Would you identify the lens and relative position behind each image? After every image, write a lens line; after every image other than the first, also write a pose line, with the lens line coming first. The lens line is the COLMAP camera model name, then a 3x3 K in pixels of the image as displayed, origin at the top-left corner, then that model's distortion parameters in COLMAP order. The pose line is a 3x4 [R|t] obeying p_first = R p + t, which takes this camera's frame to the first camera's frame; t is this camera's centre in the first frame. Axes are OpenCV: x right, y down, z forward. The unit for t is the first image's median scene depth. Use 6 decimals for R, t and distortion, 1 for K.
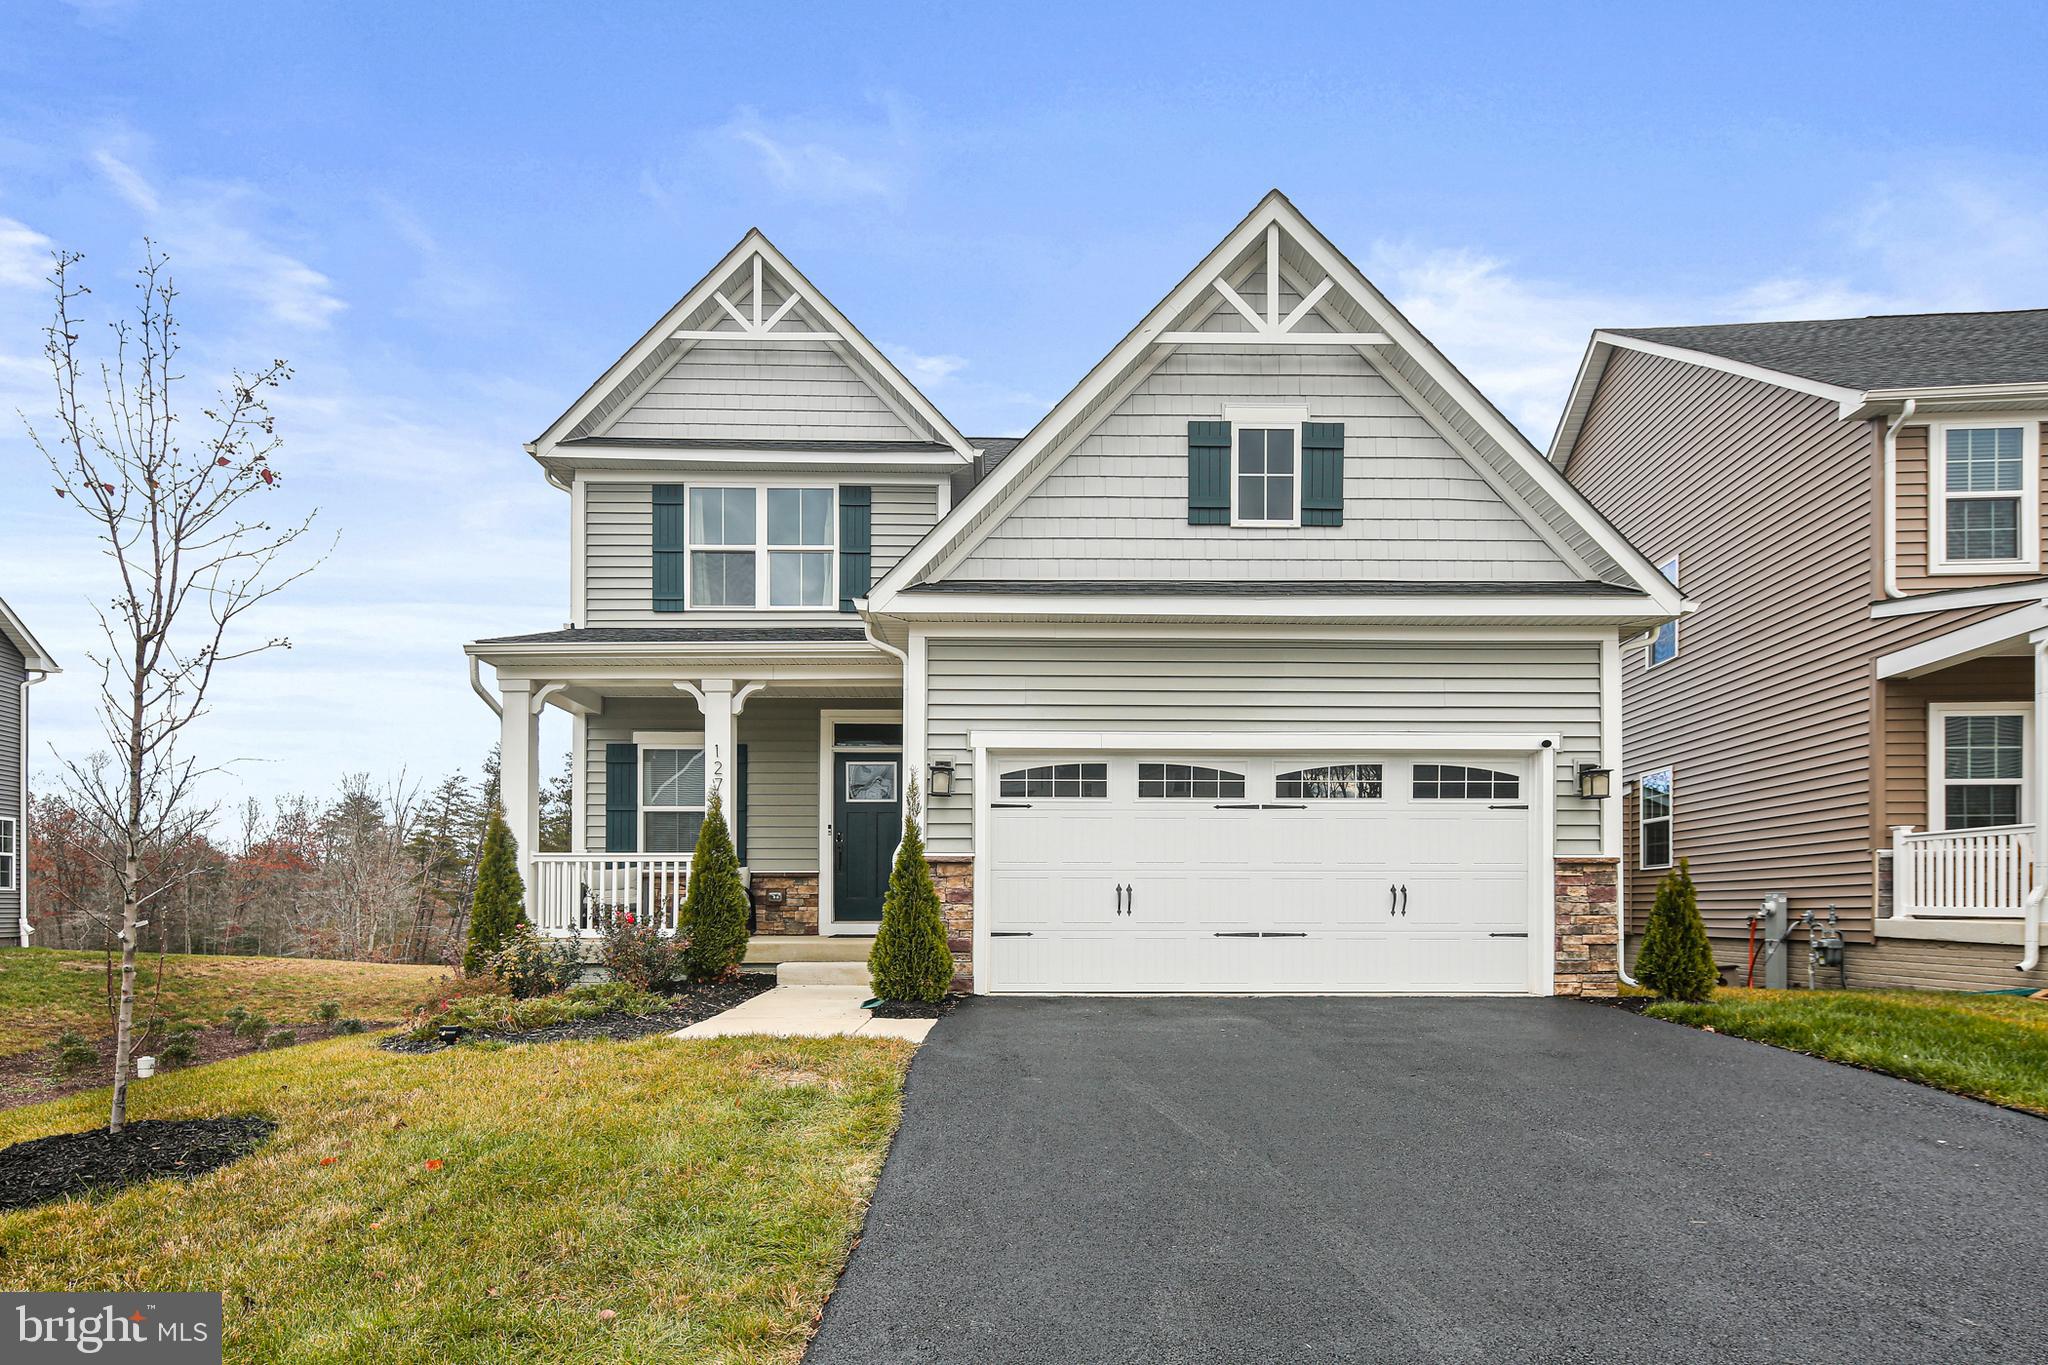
lens RADIAL K [[1010.1, 0, 1026.9], [0, 1010.1, 688.3], [0, 0, 1]] dist [0.000608, -0.001478]
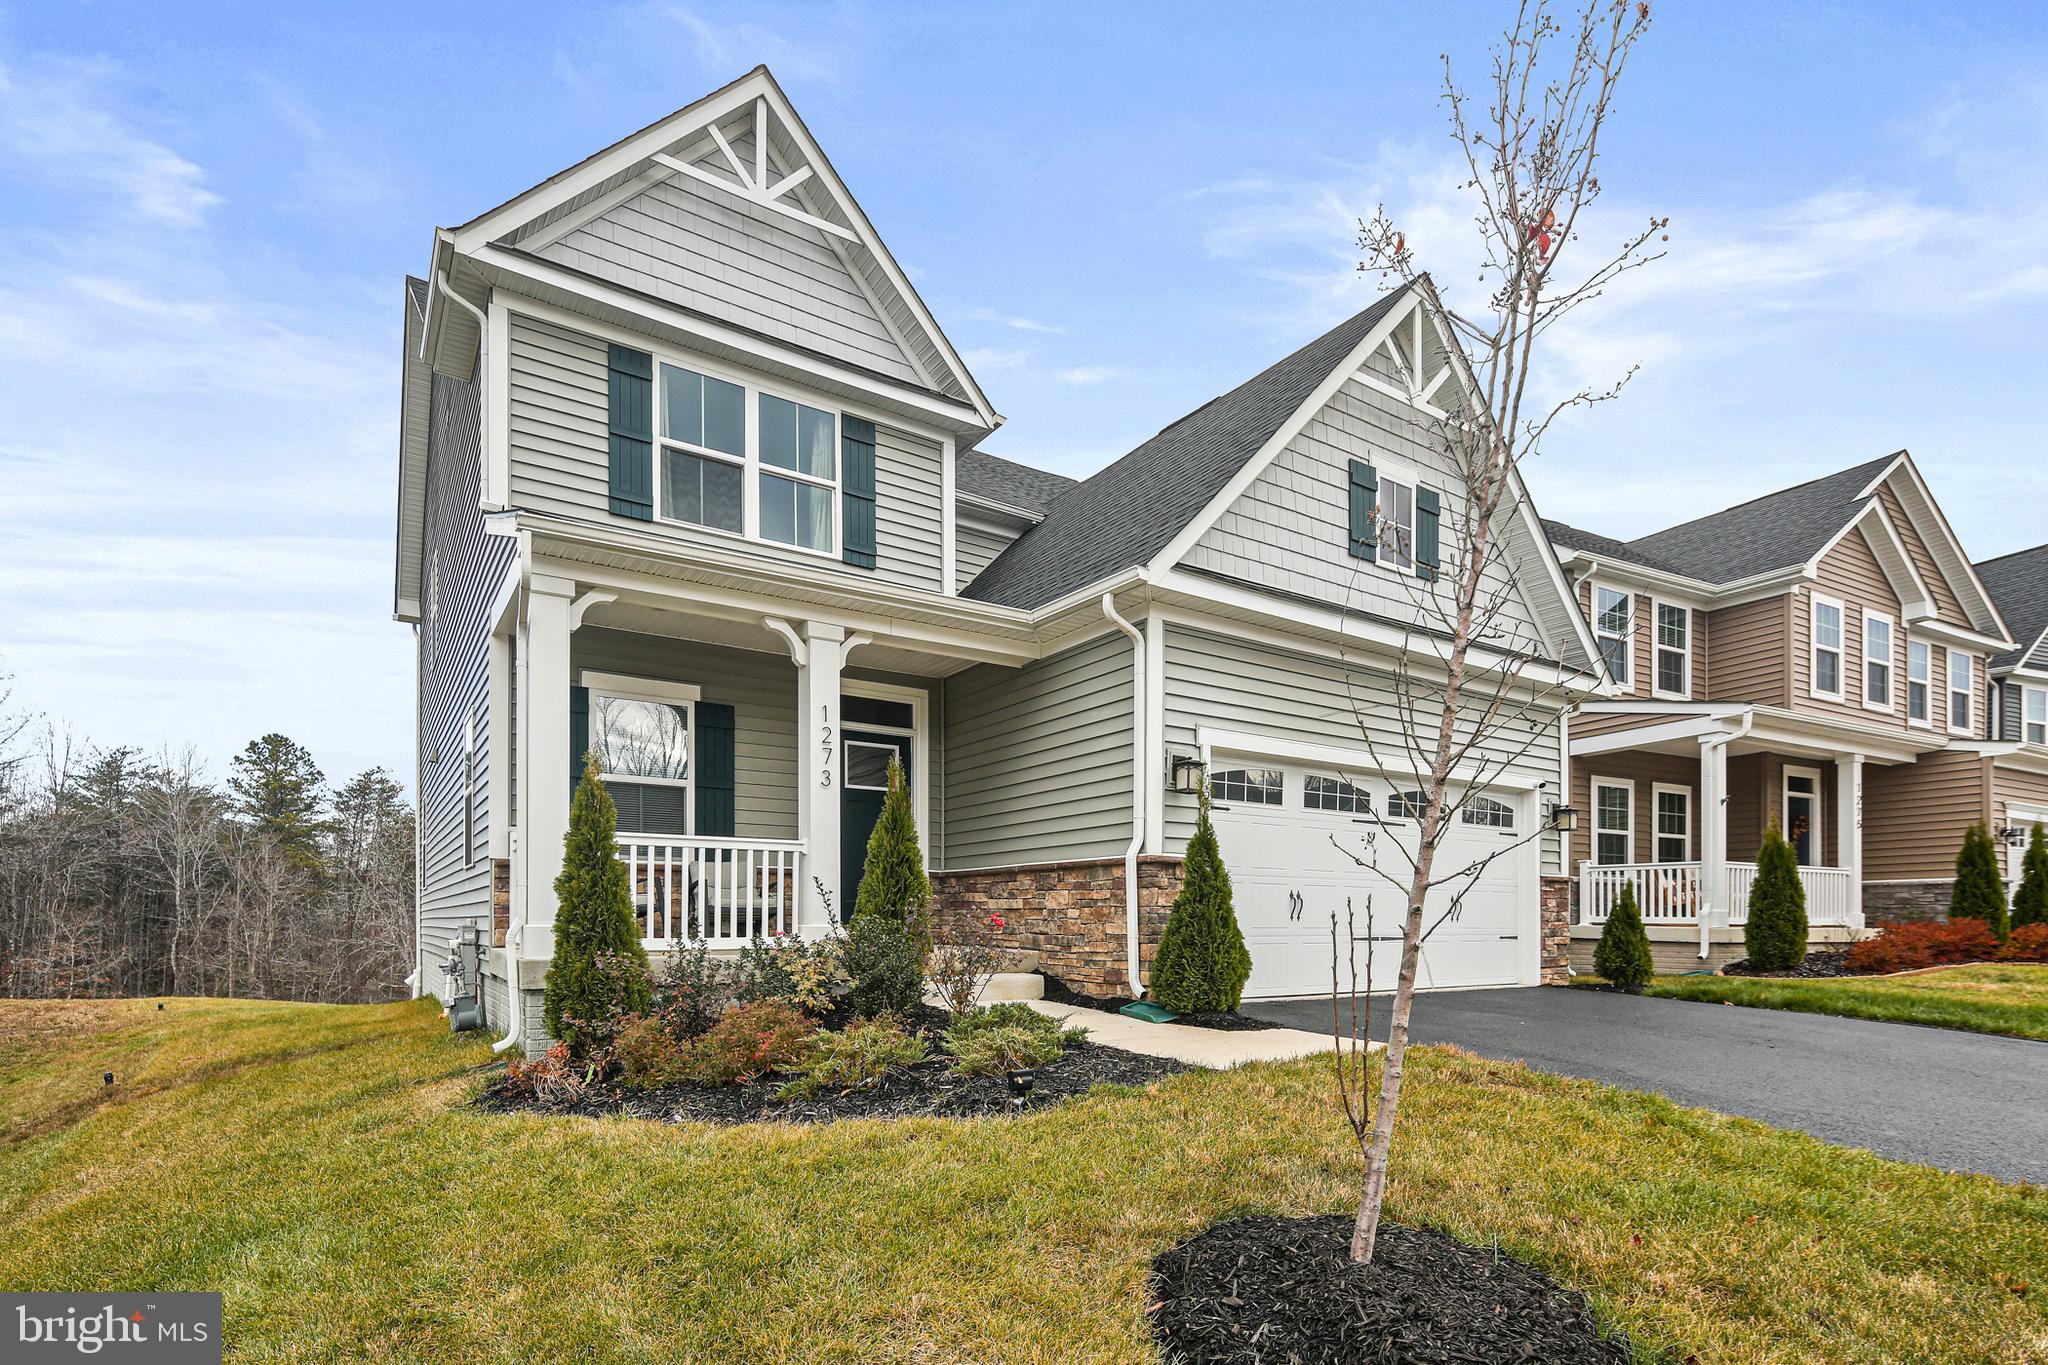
lens RADIAL K [[1007.6, 0, 1026.9], [0, 1007.6, 709.3], [0, 0, 1]] dist [0.000681, -0.000158]
pose [[0.835333, 0.115244, 0.537529, -0.668189], [-0.119659, 0.992453, -0.026824, 0.067756], [-0.536563, -0.041913, 0.842819, 0.277291]]
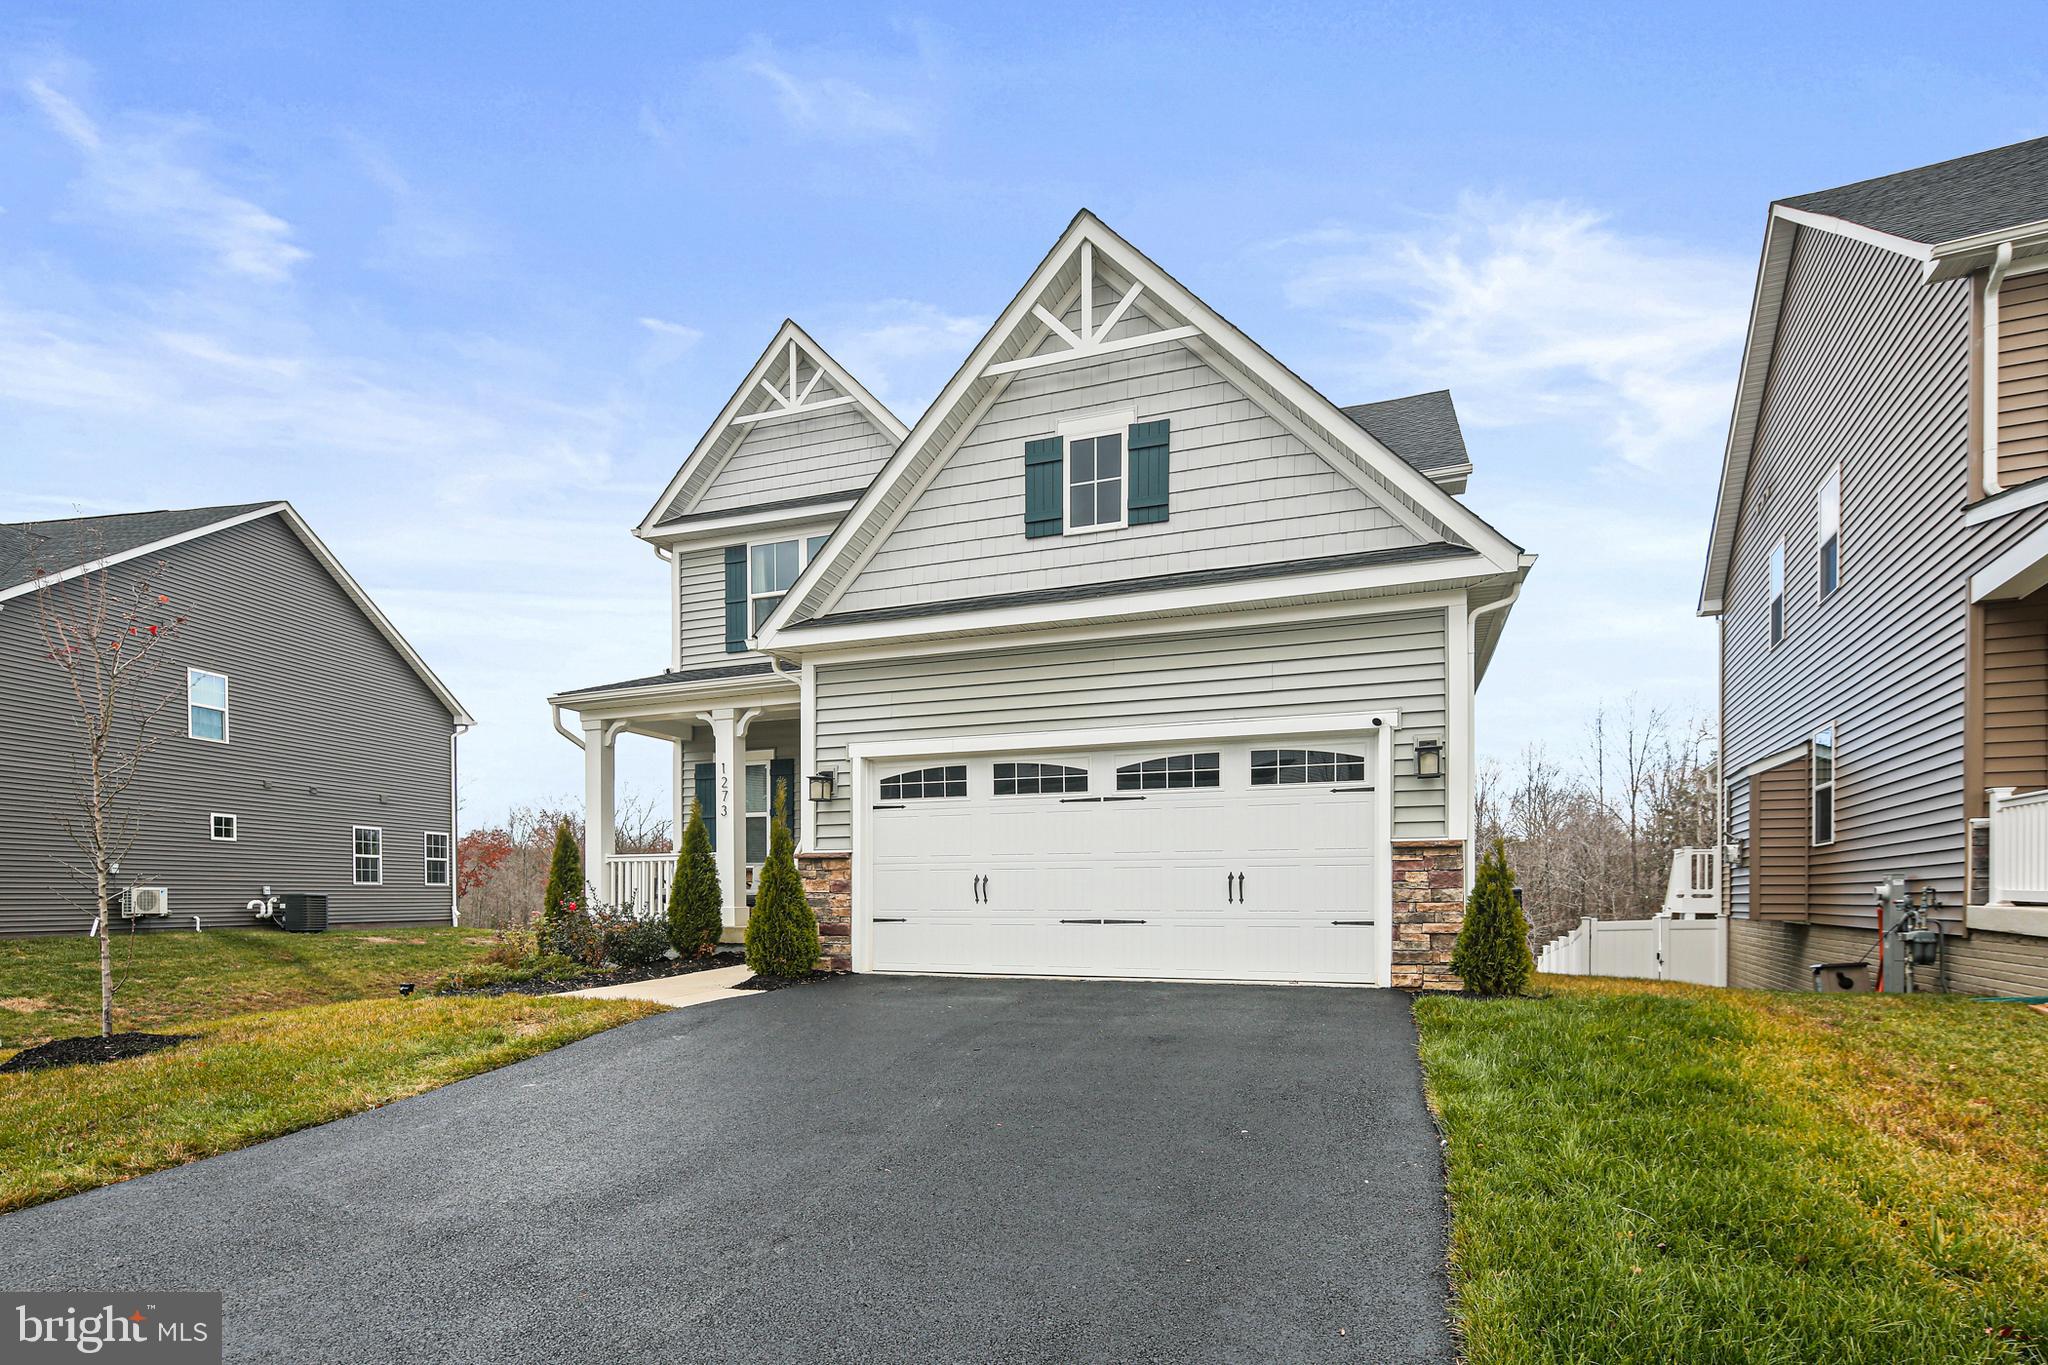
lens RADIAL K [[990.8, 0, 1018.0], [0, 990.8, 677.8], [0, 0, 1]] dist [-0.000598, -0.000019]
pose [[0.933631, -0.080968, -0.348967, 0.500454], [0.080691, 0.996621, -0.015355, 0.000427], [0.349031, -0.013822, 0.937009, 0.008654]]
